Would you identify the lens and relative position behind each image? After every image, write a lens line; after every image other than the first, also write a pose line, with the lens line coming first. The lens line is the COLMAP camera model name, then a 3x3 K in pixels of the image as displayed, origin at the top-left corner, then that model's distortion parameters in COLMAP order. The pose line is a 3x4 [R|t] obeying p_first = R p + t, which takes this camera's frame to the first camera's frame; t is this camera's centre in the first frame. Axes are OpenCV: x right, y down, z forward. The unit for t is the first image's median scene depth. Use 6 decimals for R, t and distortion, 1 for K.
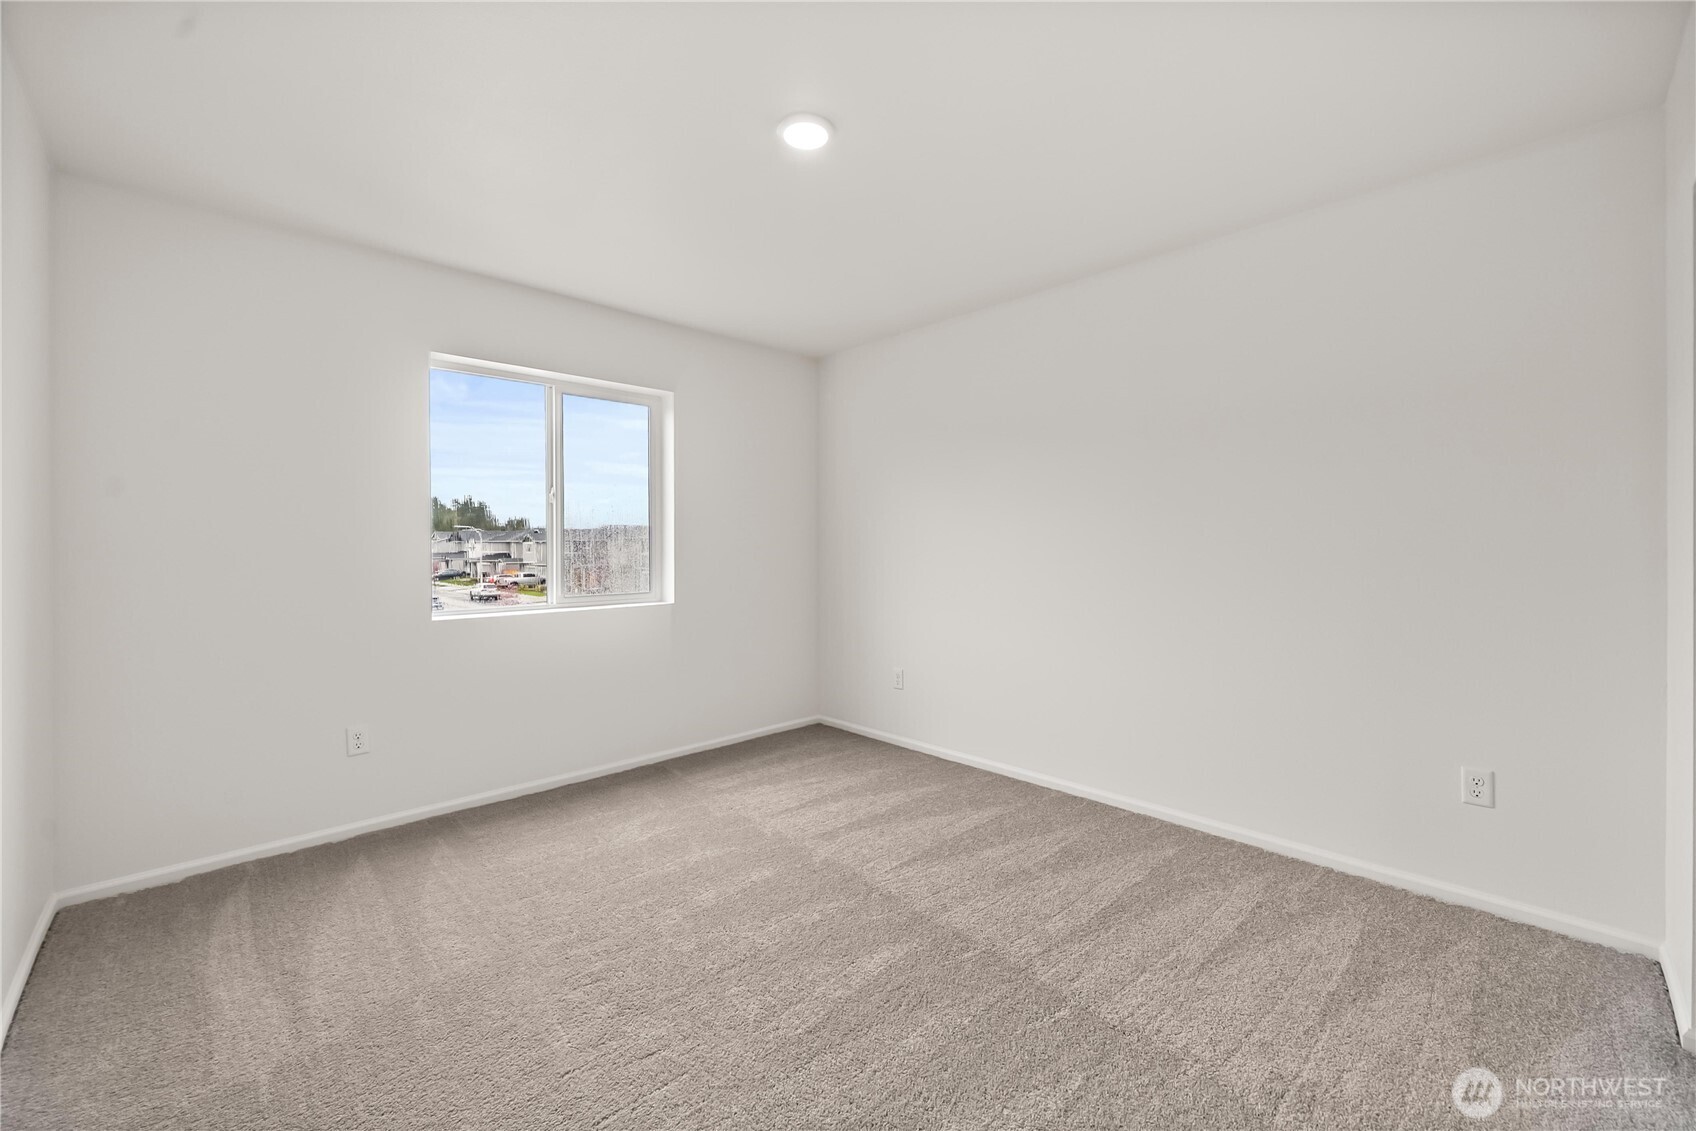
lens RADIAL K [[681.8, 0, 849.3], [0, 681.8, 557.3], [0, 0, 1]] dist [0.002936, -0.000331]
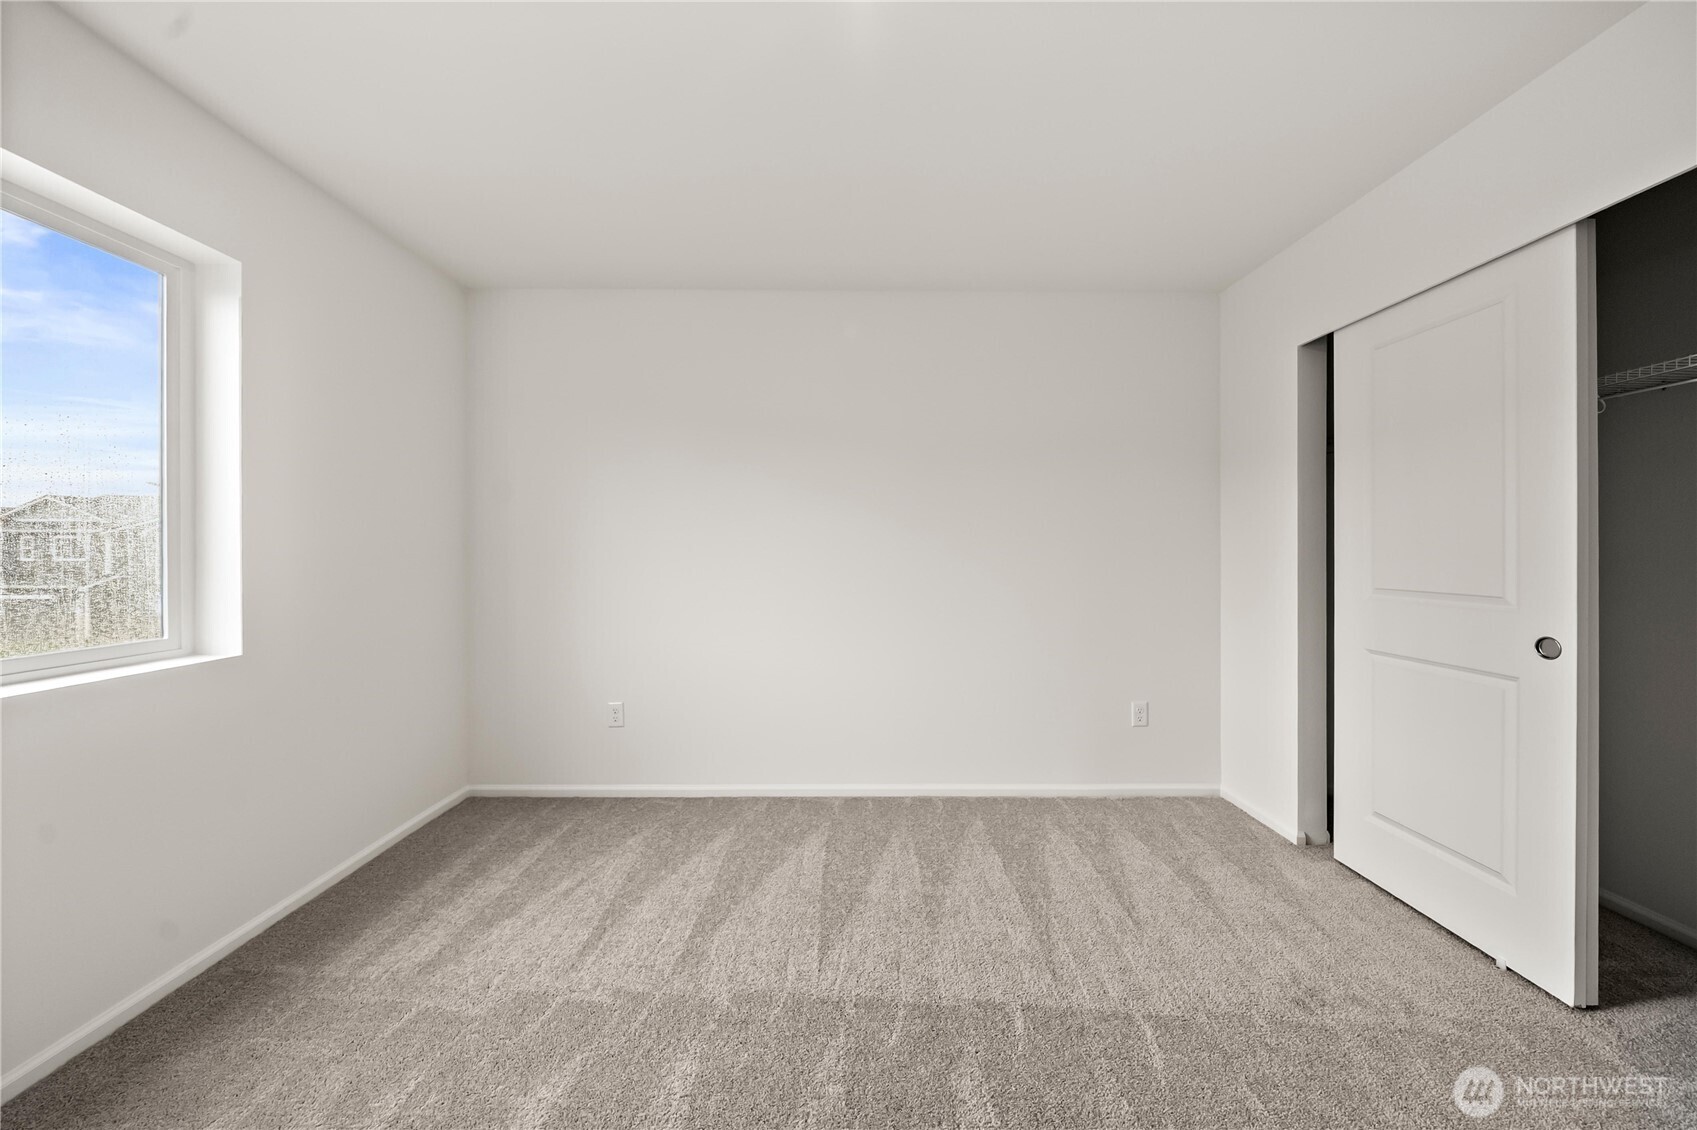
lens RADIAL K [[601.0, 0, 849.6], [0, 601.0, 559.6], [0, 0, 1]] dist [-0.002036, -0.000358]
pose [[0.685320, -0.006699, 0.728212, -0.348290], [0.008140, 0.999966, 0.001539, -0.006174], [-0.728197, 0.004873, 0.685351, 0.420496]]
